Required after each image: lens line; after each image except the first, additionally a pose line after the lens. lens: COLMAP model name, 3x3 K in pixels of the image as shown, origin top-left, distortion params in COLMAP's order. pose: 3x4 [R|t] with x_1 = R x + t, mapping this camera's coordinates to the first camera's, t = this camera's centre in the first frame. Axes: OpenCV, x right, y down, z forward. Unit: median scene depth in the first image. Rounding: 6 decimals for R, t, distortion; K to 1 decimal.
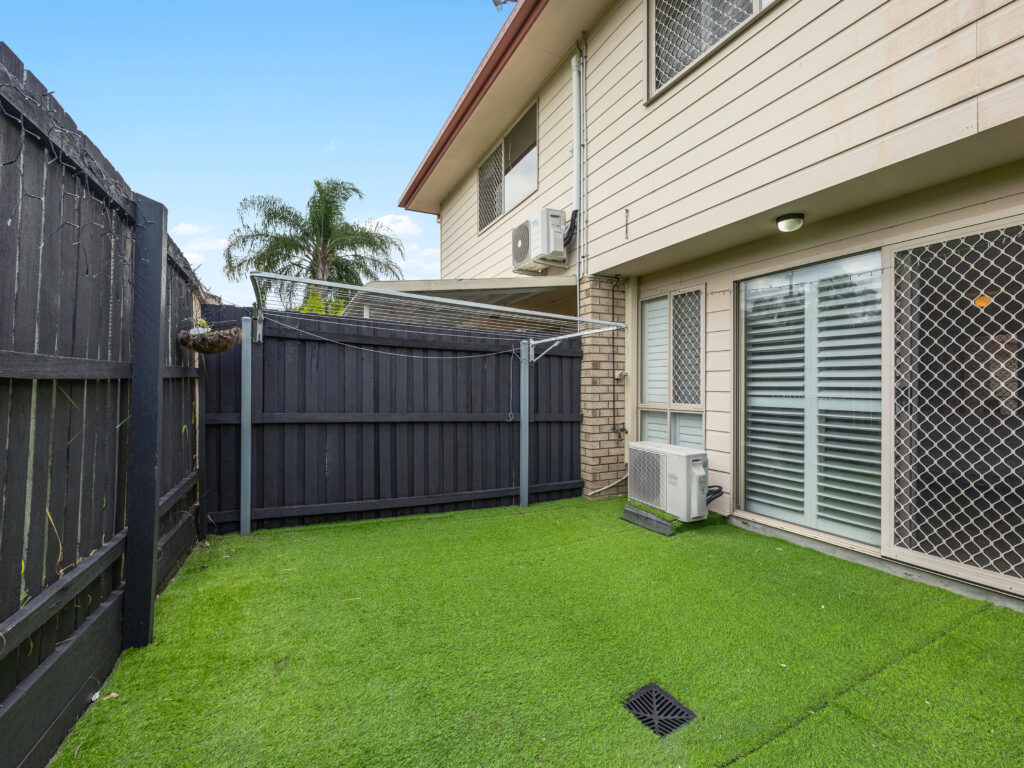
lens RADIAL K [[464.5, 0, 512.9], [0, 464.5, 388.8], [0, 0, 1]] dist [0.000969, 0.000462]
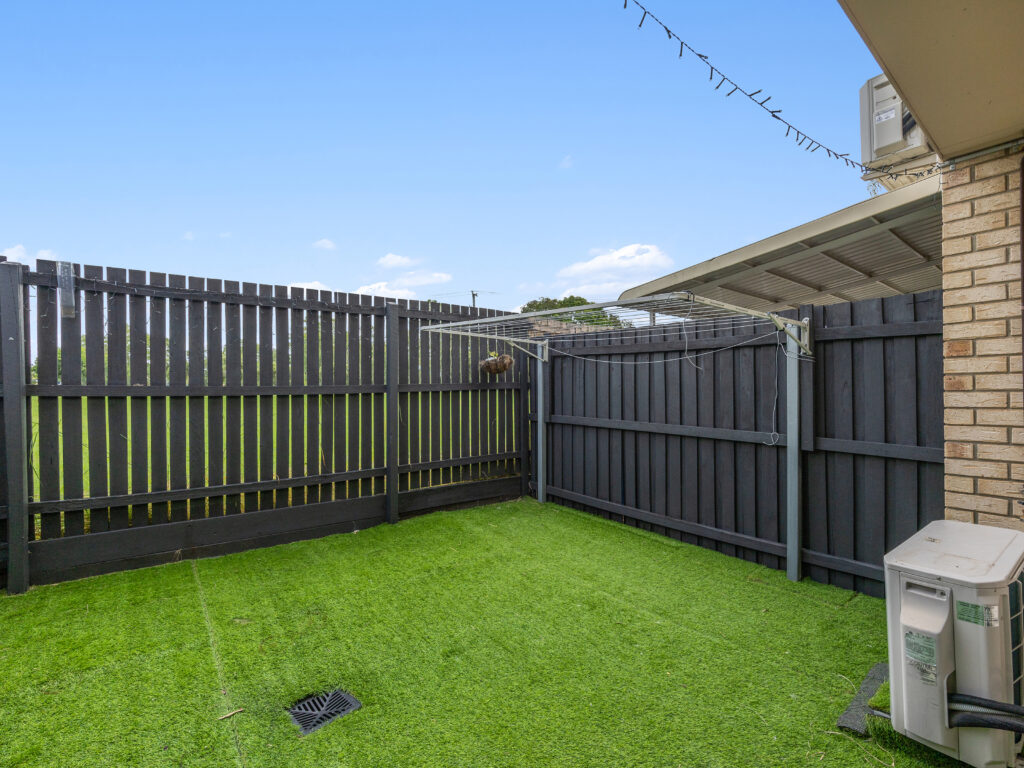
lens RADIAL K [[464.5, 0, 512.9], [0, 464.5, 388.8], [0, 0, 1]] dist [0.000969, 0.000462]
pose [[0.213907, -0.007848, -0.976823, 0.681417], [0.002932, 0.999968, -0.007391, -0.009563], [0.976850, -0.001283, 0.213923, 0.574853]]
